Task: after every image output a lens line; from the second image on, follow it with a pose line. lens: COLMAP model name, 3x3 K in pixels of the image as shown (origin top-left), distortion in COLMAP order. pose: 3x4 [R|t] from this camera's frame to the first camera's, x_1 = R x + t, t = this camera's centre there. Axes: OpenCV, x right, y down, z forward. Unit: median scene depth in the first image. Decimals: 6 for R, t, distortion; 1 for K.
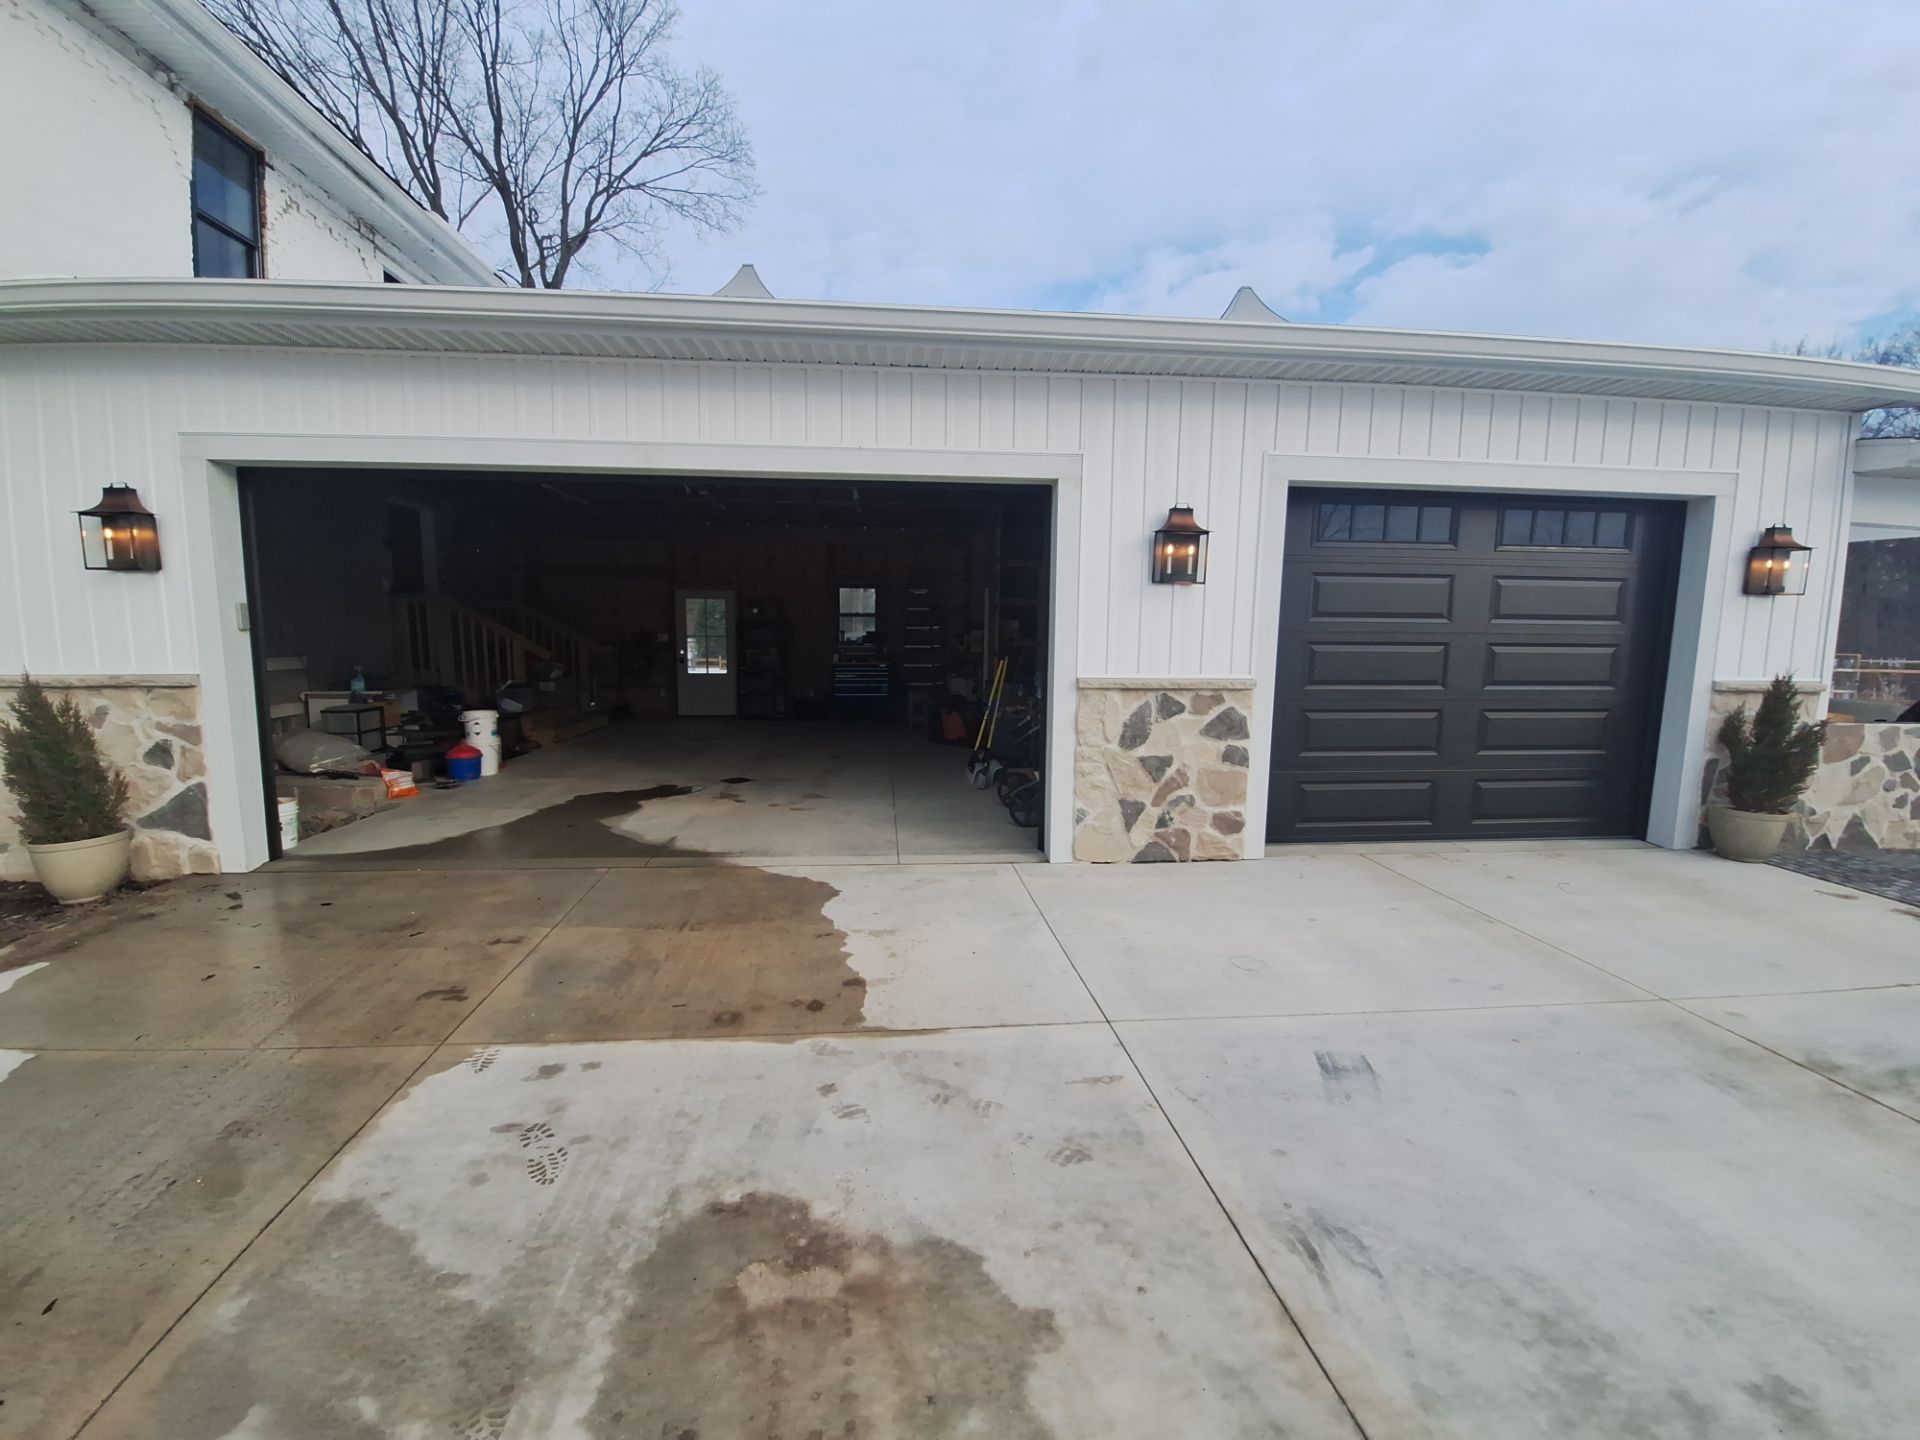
lens RADIAL K [[758.1, 0, 960.0], [0, 758.1, 720.0], [0, 0, 1]] dist [-0.000598, -0.010647]
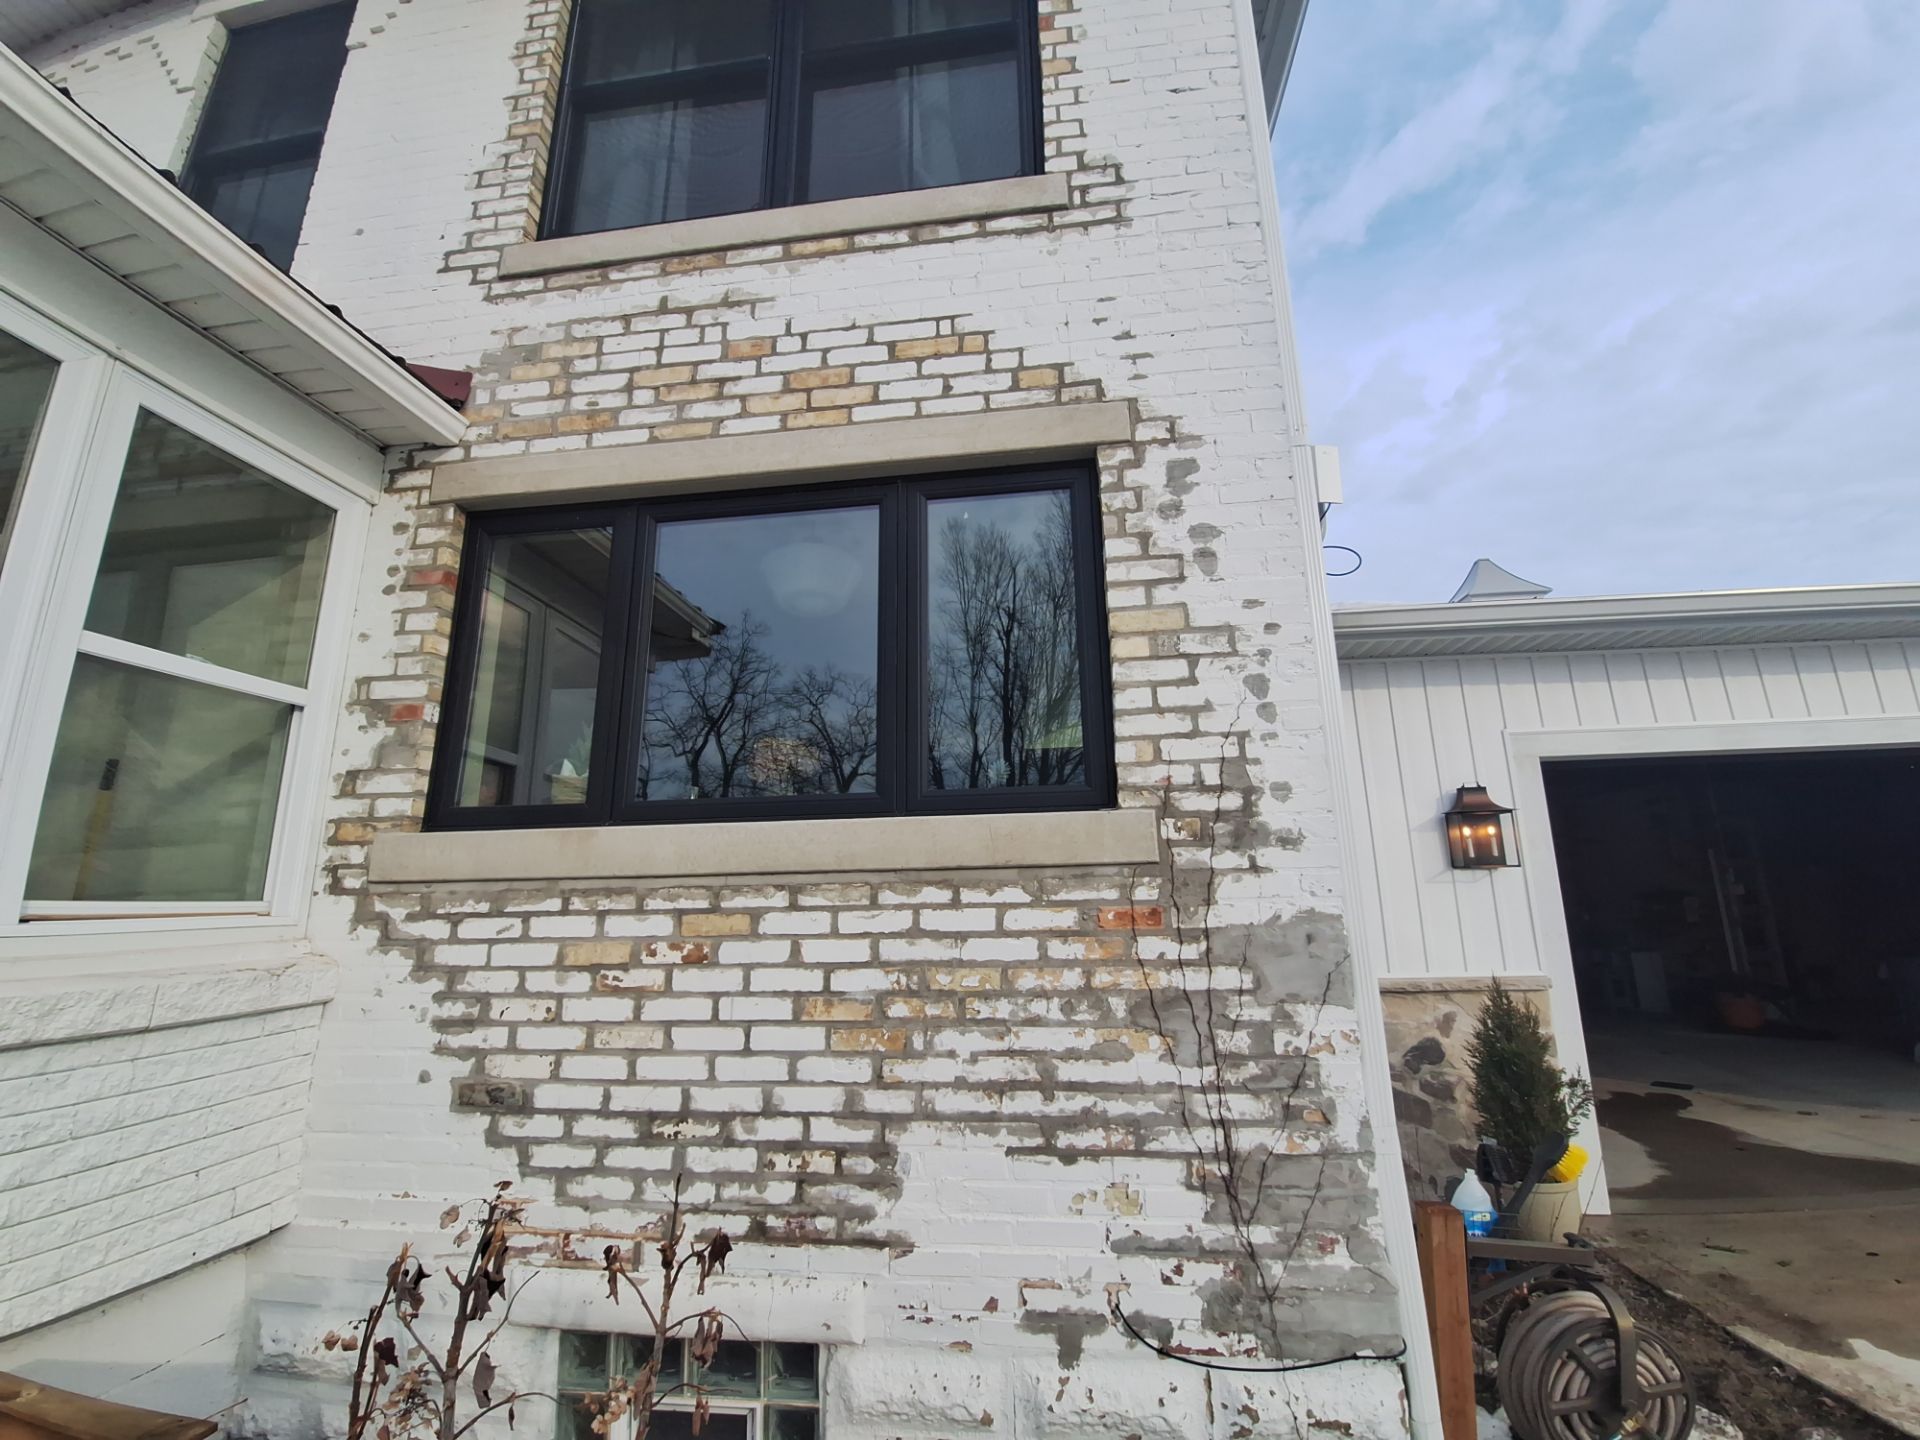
lens RADIAL K [[765.8, 0, 985.8], [0, 765.8, 721.4], [0, 0, 1]] dist [0.003727, -0.013367]
pose [[0.977871, -0.070163, -0.197090, -1.439457], [0.000467, 0.942814, -0.333319, -0.041736], [0.209206, 0.325852, 0.921984, -0.138796]]
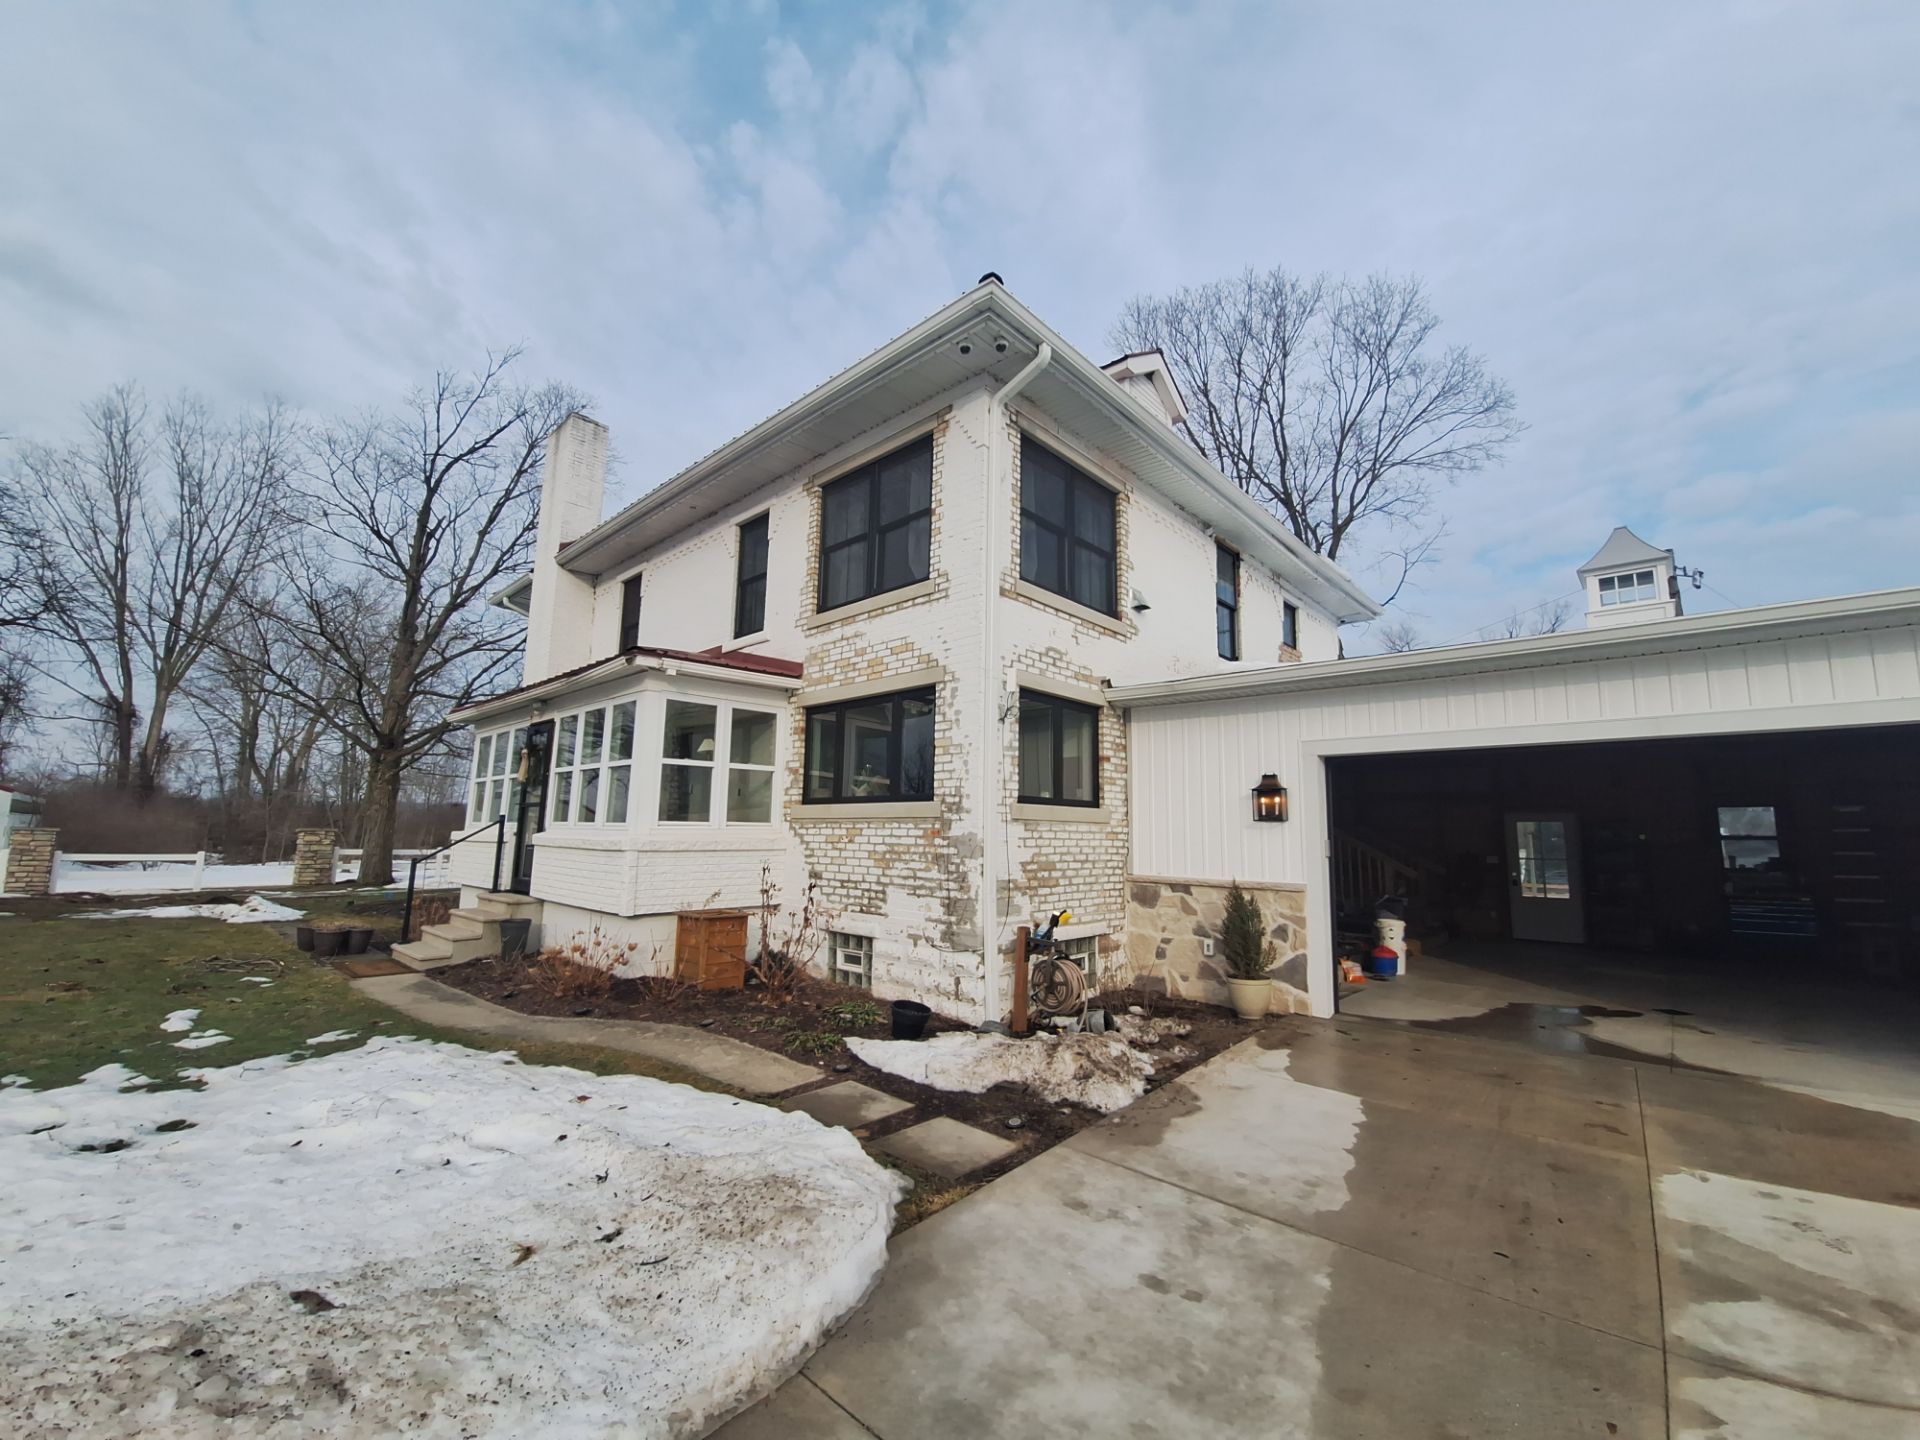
lens RADIAL K [[758.1, 0, 960.0], [0, 758.1, 720.0], [0, 0, 1]] dist [-0.000598, -0.010647]
pose [[0.664681, -0.107676, -0.739327, -0.249553], [-0.098748, 0.968218, -0.229790, 0.043994], [0.740573, 0.225744, 0.632923, -0.656898]]
